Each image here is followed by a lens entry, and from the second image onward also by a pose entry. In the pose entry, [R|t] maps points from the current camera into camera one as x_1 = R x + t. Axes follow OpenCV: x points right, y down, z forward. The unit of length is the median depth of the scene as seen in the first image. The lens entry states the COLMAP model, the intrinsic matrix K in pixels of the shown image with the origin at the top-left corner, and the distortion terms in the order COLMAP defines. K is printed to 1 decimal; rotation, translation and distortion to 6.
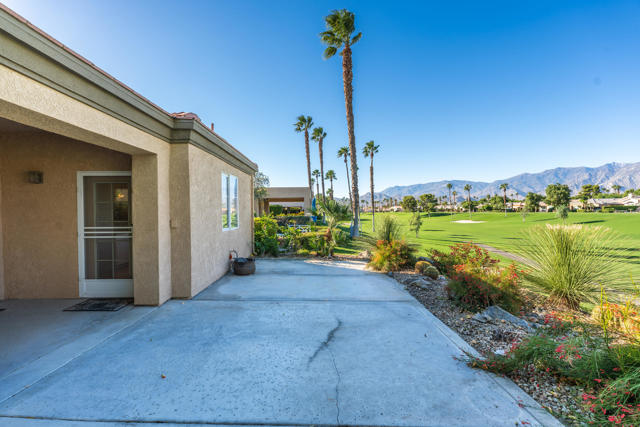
lens RADIAL K [[258.3, 0, 327.2], [0, 258.3, 212.9], [0, 0, 1]] dist [-0.010052, -0.000135]
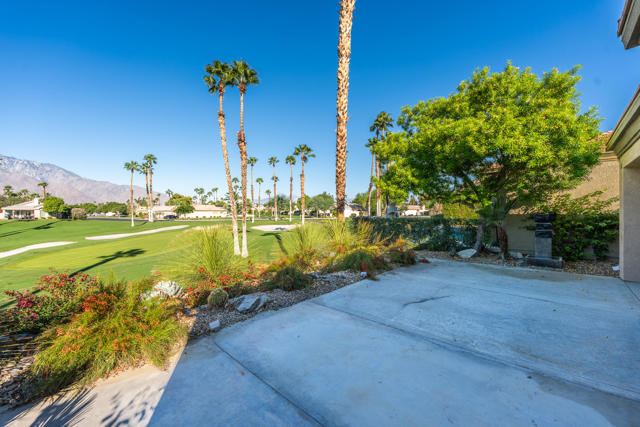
lens RADIAL K [[258.3, 0, 327.2], [0, 258.3, 212.9], [0, 0, 1]] dist [-0.010052, -0.000135]
pose [[-0.710500, 0.015597, 0.703525, -0.479994], [0.018464, 0.999823, -0.003518, 0.004396], [-0.703455, 0.010490, -0.710662, 1.887879]]
